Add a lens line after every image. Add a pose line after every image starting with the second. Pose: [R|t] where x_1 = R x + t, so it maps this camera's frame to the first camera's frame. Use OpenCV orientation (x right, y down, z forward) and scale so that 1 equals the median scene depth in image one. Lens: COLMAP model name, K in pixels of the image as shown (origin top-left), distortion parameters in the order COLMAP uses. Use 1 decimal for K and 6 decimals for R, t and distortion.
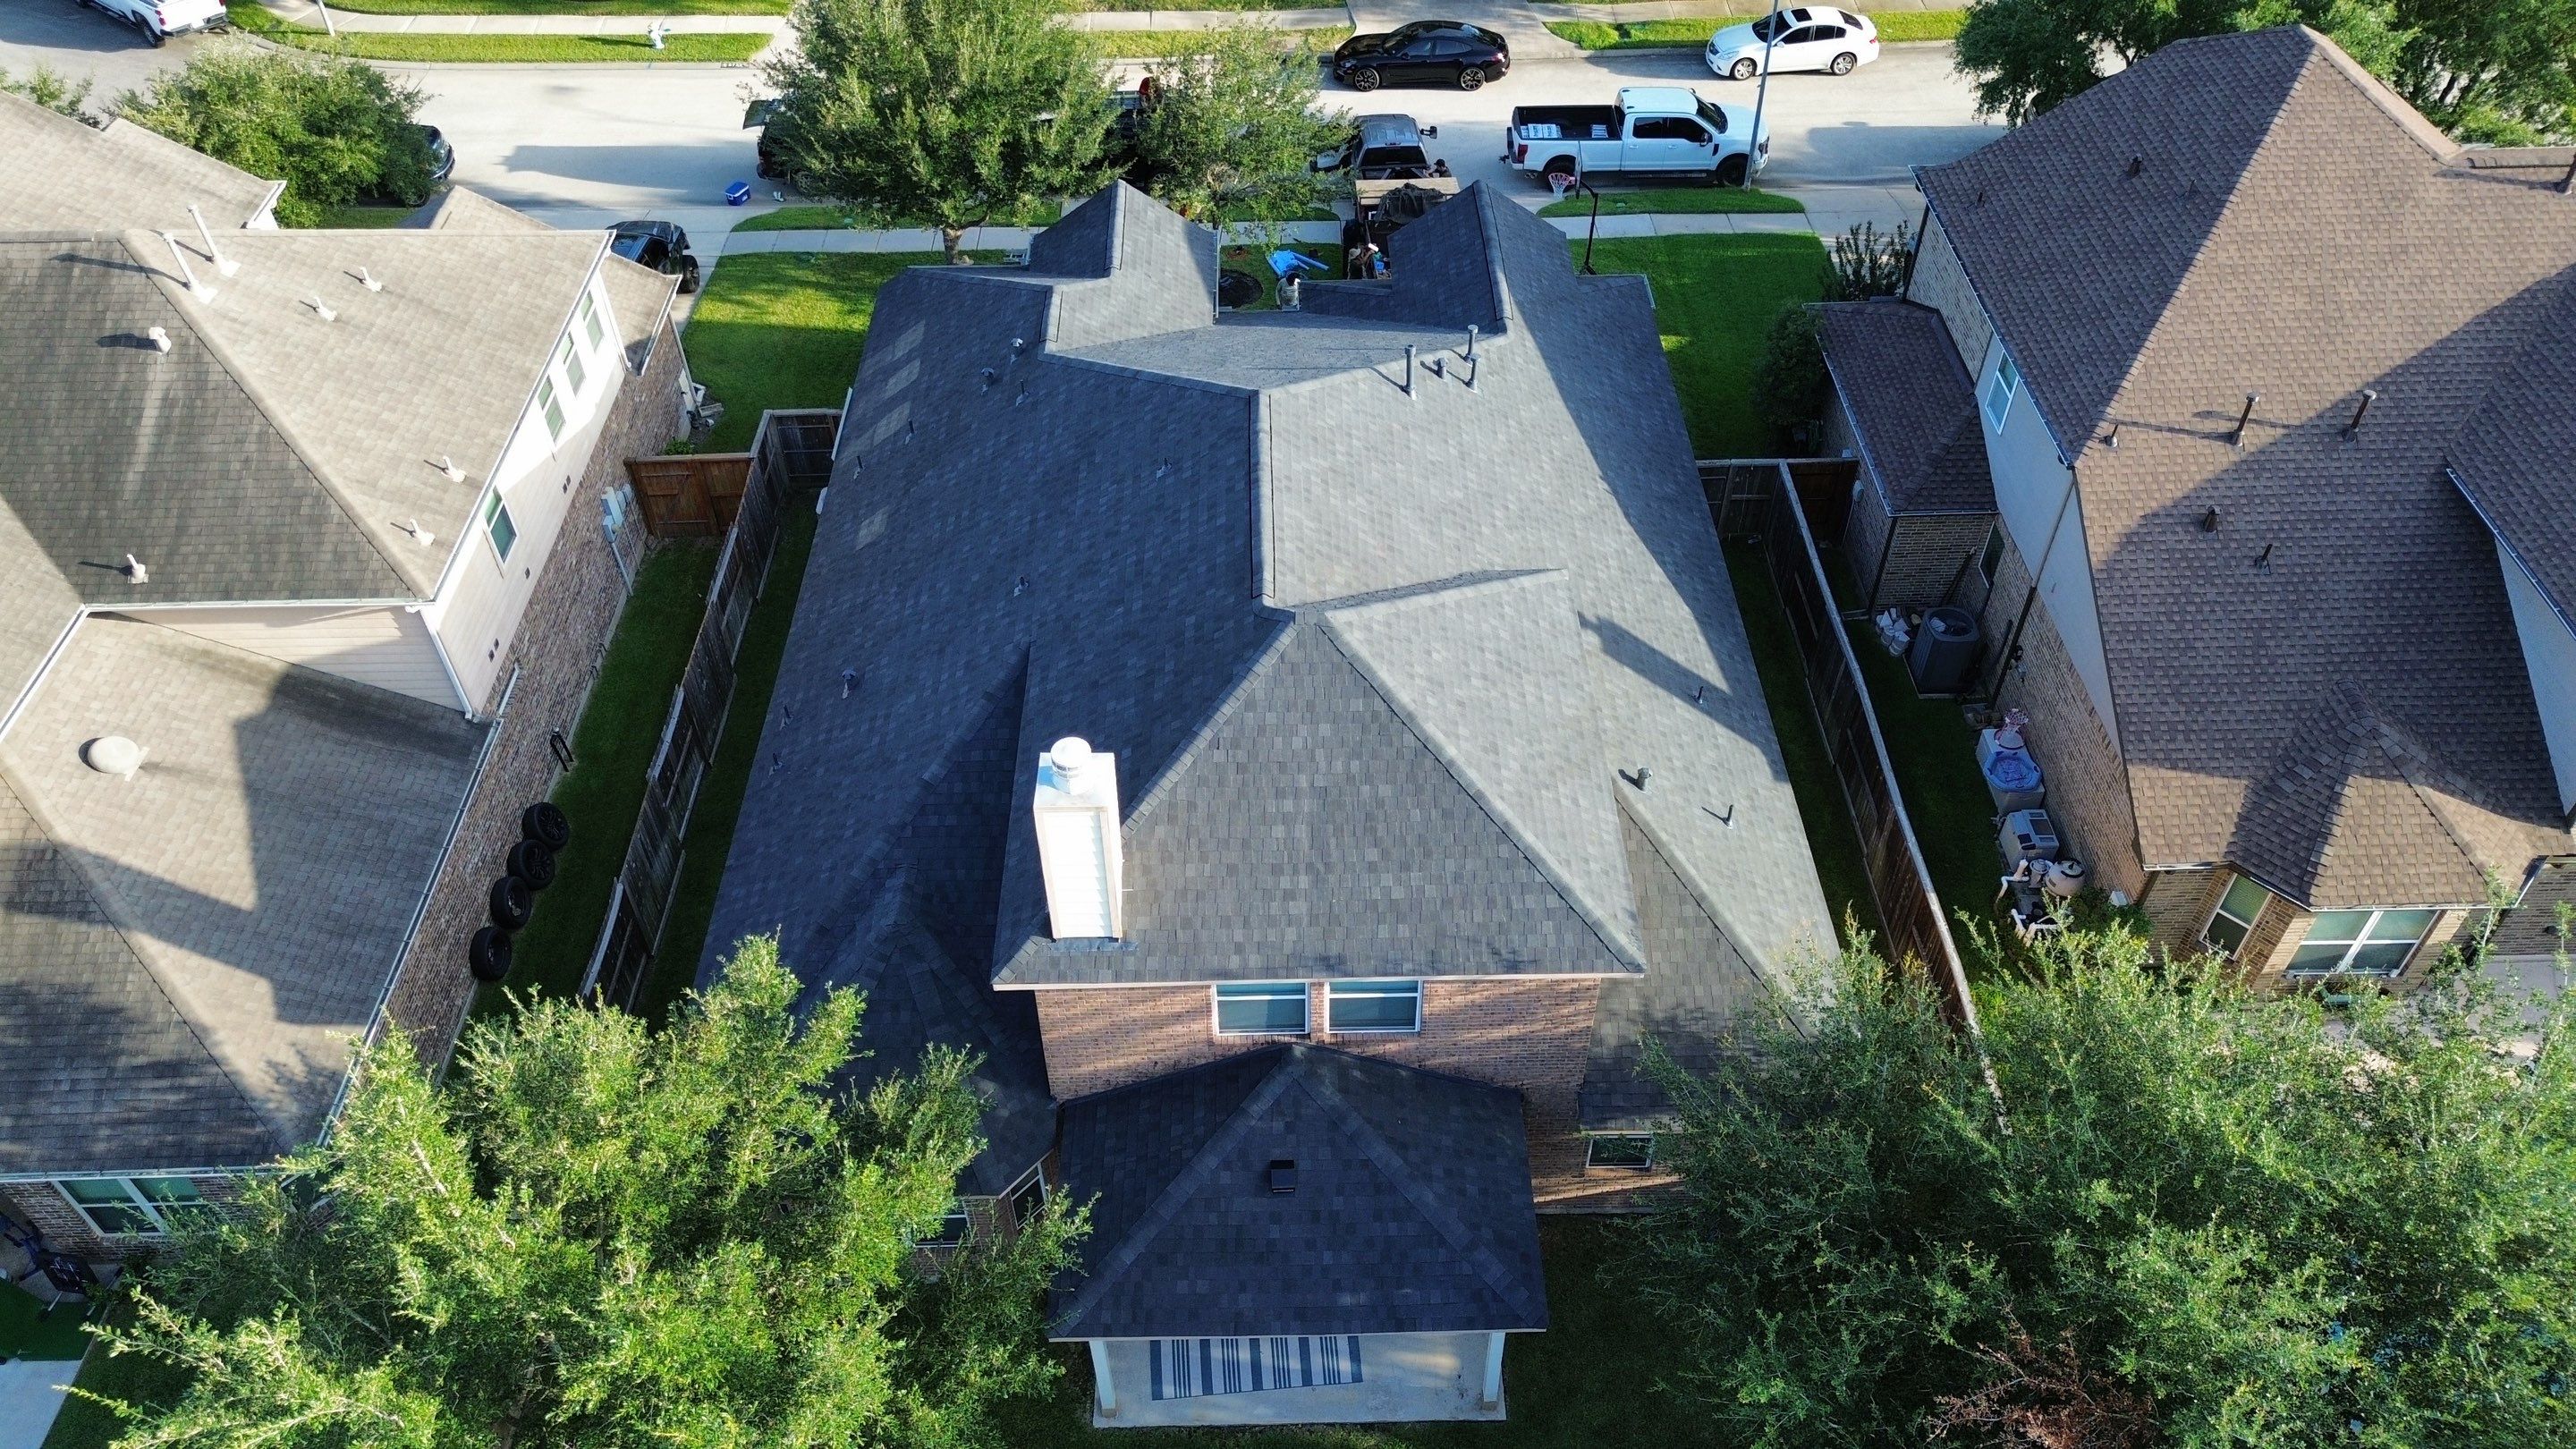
lens RADIAL K [[1820.4, 0, 1297.2], [0, 1820.4, 732.5], [0, 0, 1]] dist [0.076714, -0.069376]
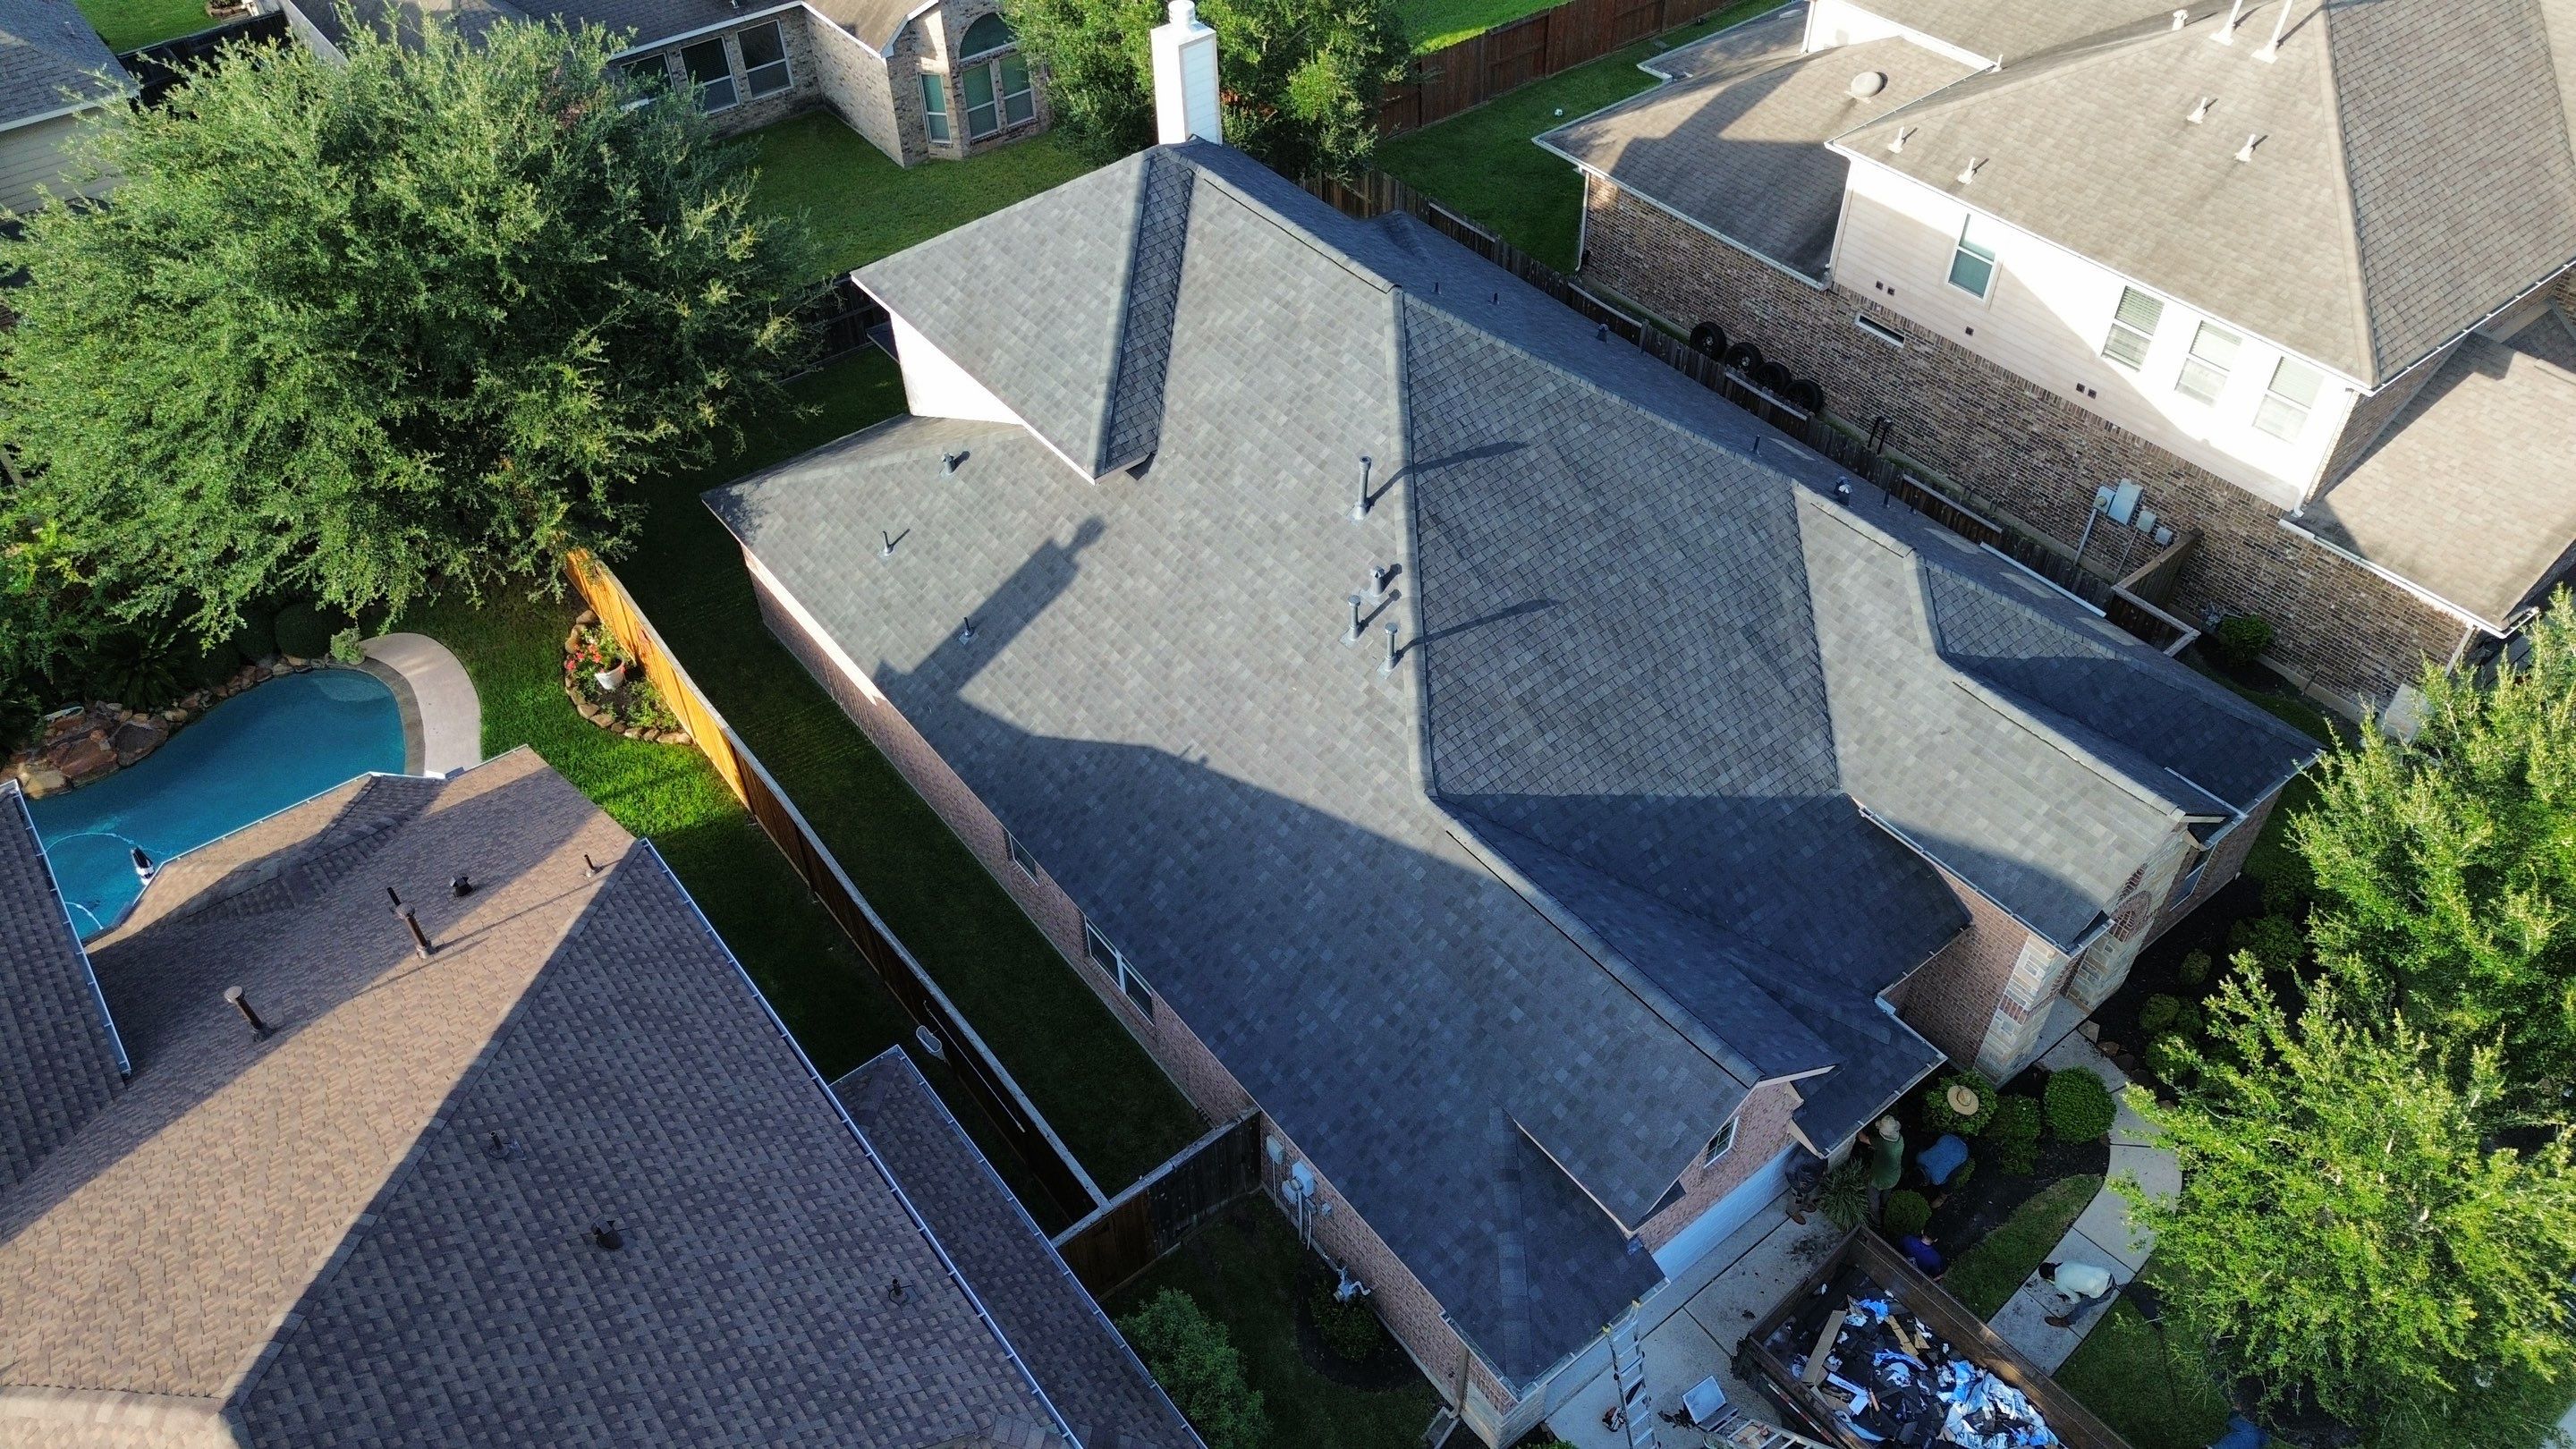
lens RADIAL K [[1820.4, 0, 1297.2], [0, 1820.4, 732.5], [0, 0, 1]] dist [0.076714, -0.069376]
pose [[-0.798991, 0.433835, -0.416414, 0.485527], [-0.408963, 0.115660, 0.905192, -0.929649], [0.440866, 0.893538, 0.085011, 0.984169]]
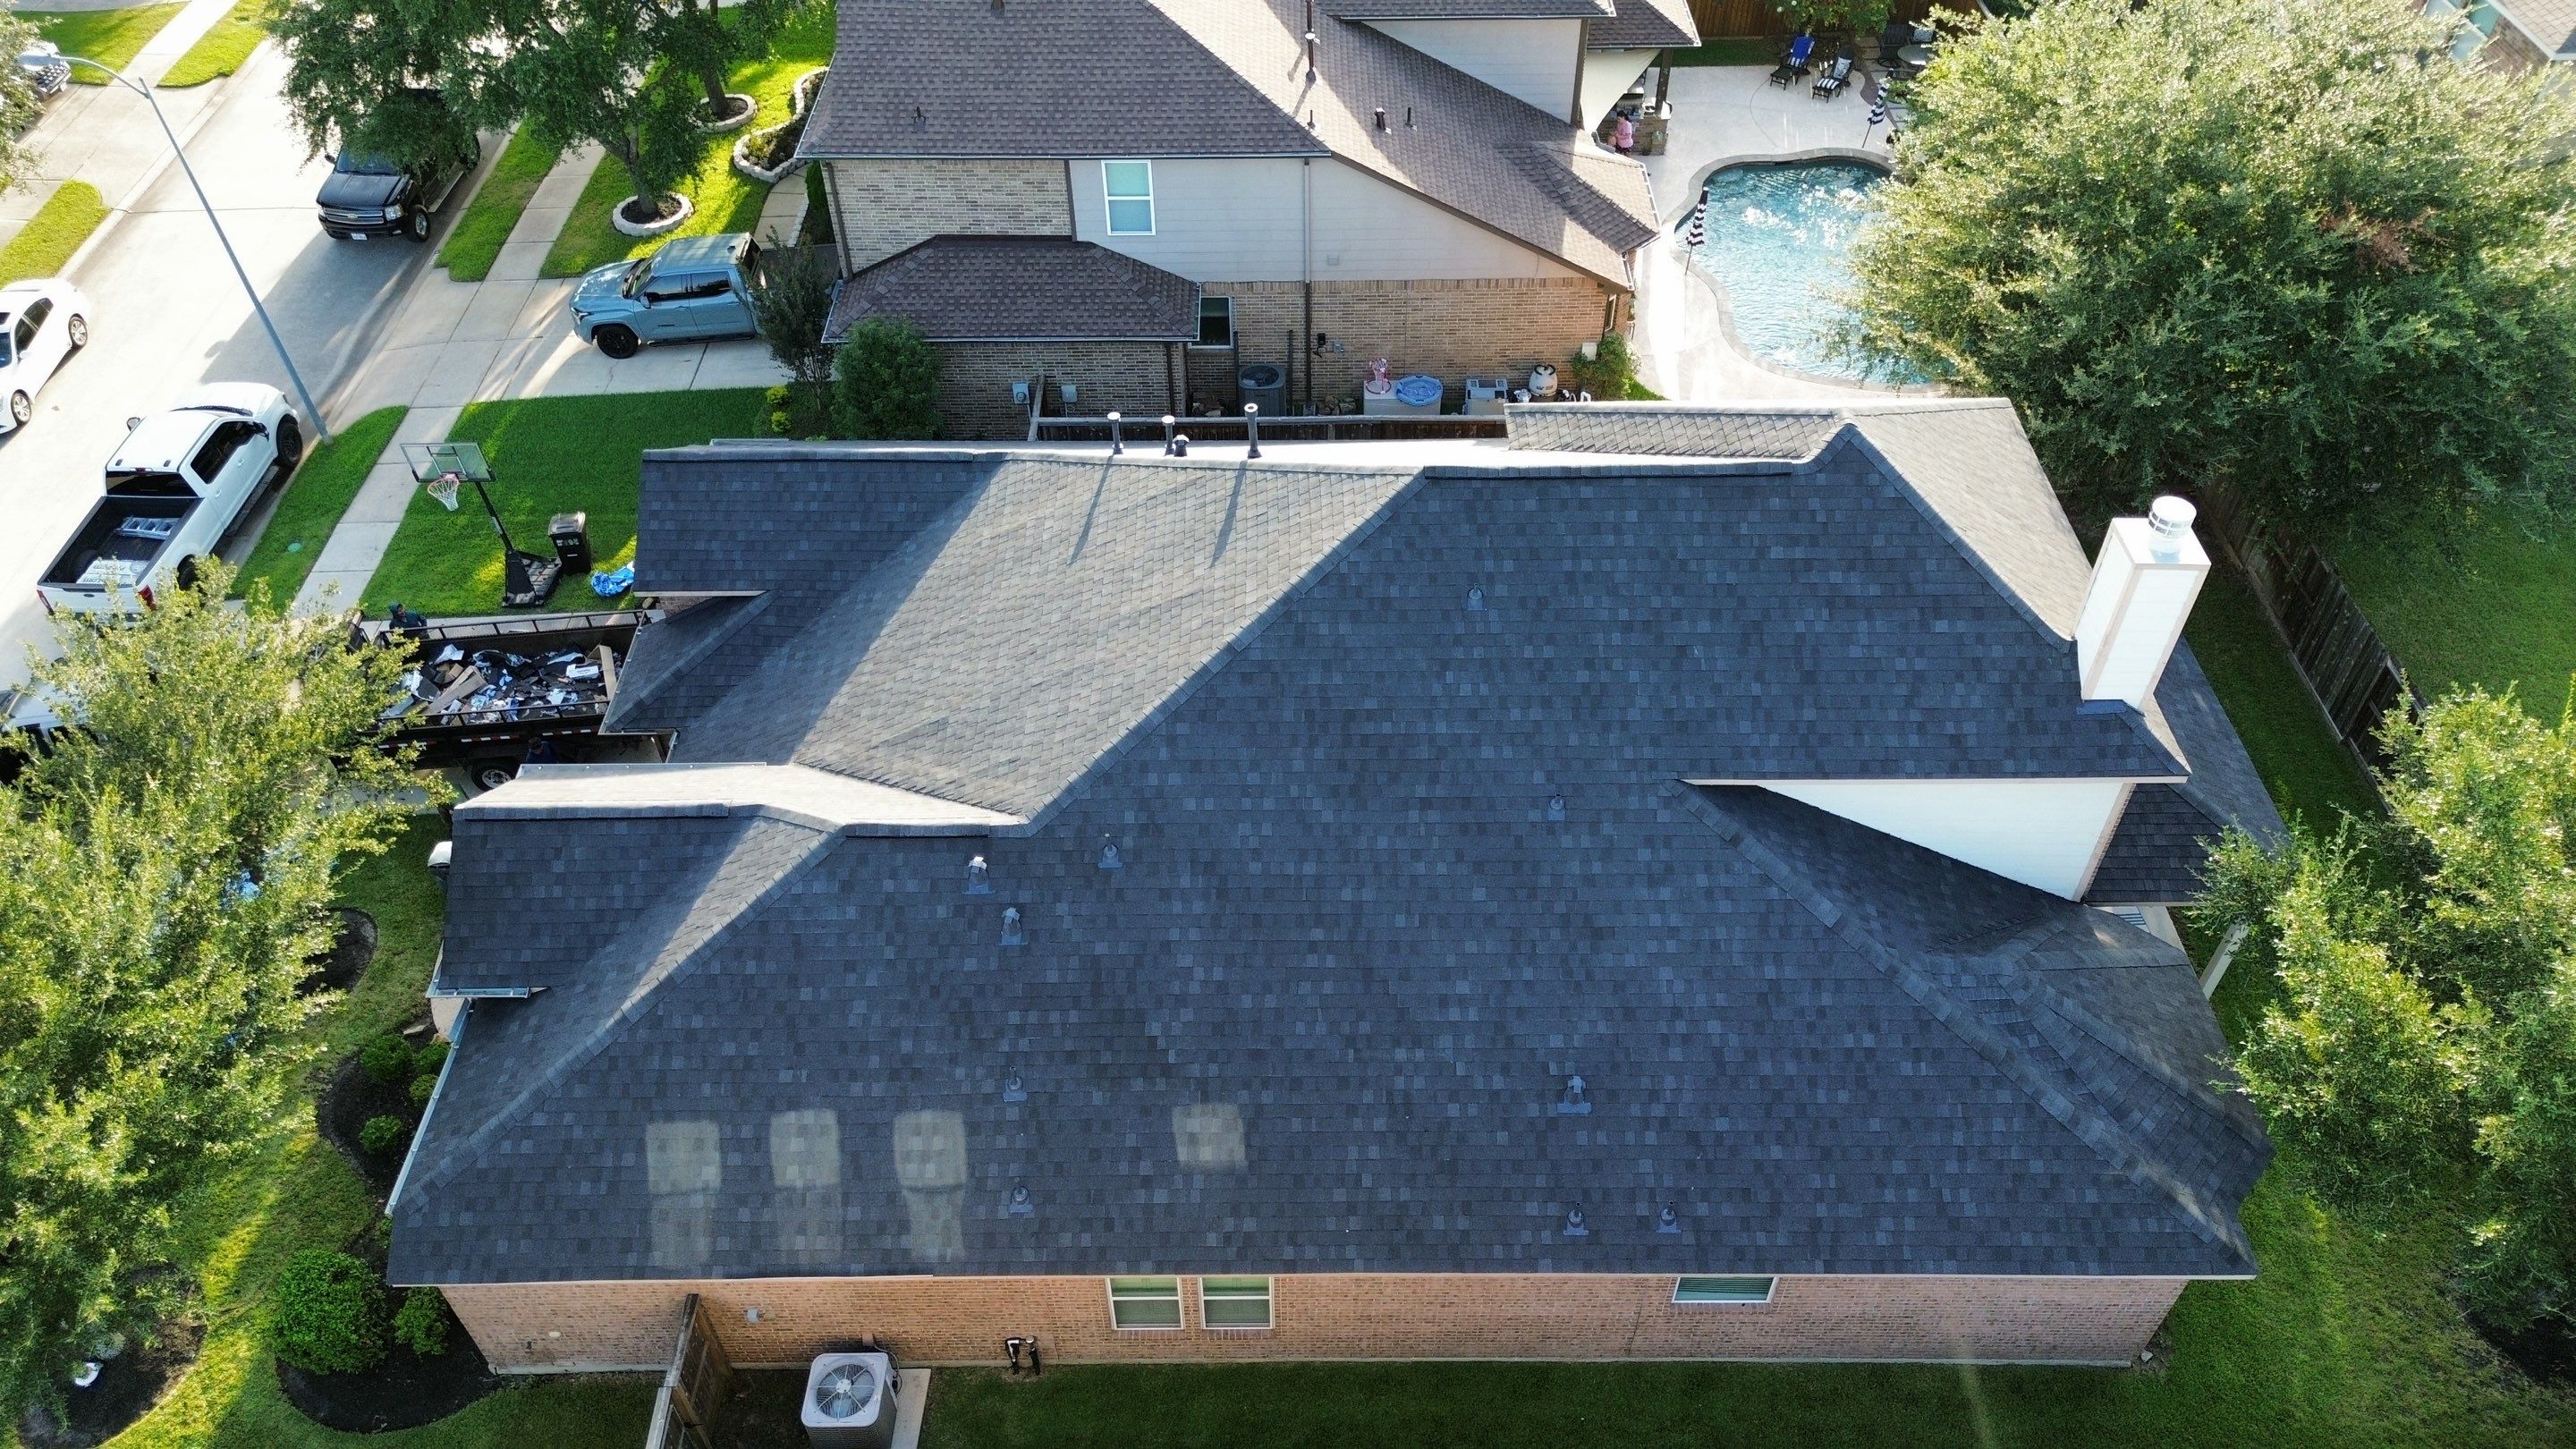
lens RADIAL K [[1820.4, 0, 1297.2], [0, 1820.4, 732.5], [0, 0, 1]] dist [0.076714, -0.069376]
pose [[0.023763, -0.697740, 0.715957, -0.638180], [0.710736, 0.515434, 0.478730, -0.507191], [-0.703058, 0.497480, 0.508157, 0.592655]]
